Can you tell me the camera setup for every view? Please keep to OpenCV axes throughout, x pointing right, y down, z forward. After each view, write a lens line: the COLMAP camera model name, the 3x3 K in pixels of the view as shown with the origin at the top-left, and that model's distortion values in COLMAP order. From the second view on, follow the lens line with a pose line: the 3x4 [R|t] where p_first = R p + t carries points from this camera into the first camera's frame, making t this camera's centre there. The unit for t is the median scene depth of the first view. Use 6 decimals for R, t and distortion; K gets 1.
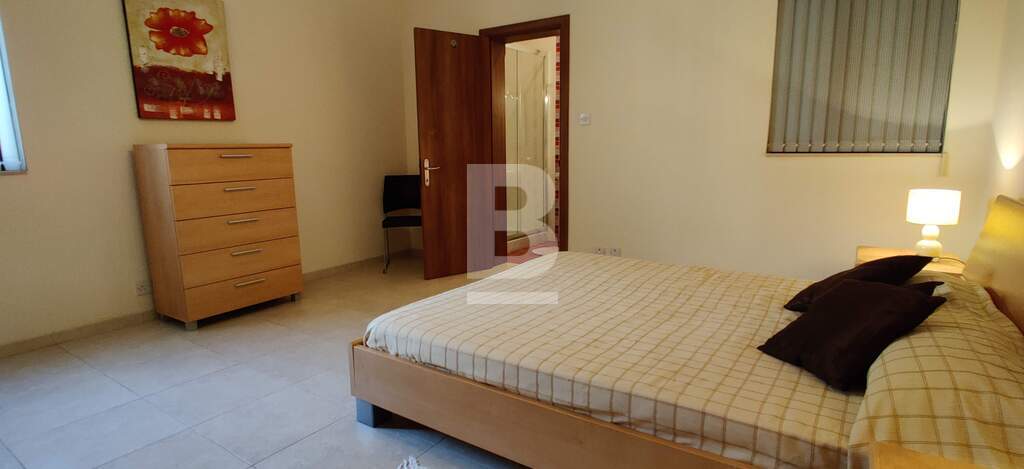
lens RADIAL K [[513.9, 0, 509.3], [0, 513.9, 237.4], [0, 0, 1]] dist [-0.005600, -0.015469]
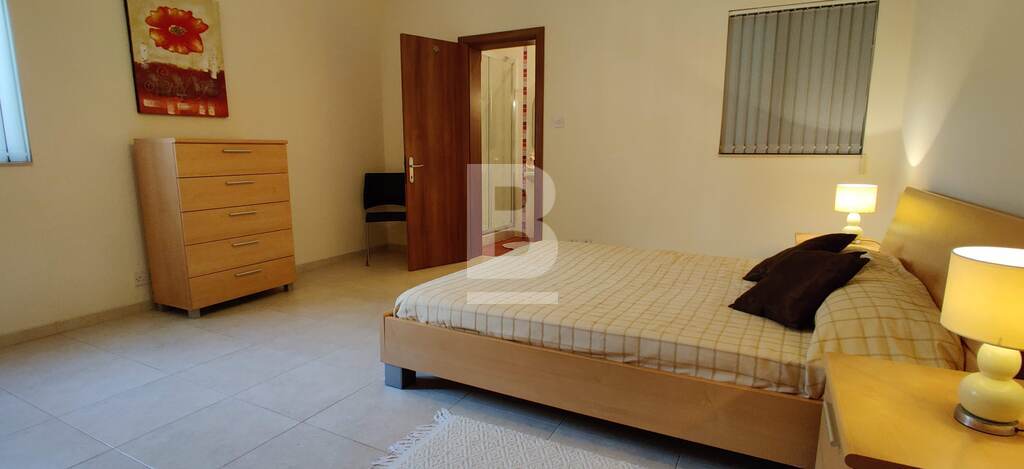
lens RADIAL K [[513.9, 0, 509.3], [0, 513.9, 237.4], [0, 0, 1]] dist [-0.005600, -0.015469]
pose [[0.994174, -0.005834, 0.107627, -0.105844], [0.006594, 0.999956, -0.006703, 0.031569], [-0.107583, 0.007373, 0.994169, -0.109173]]
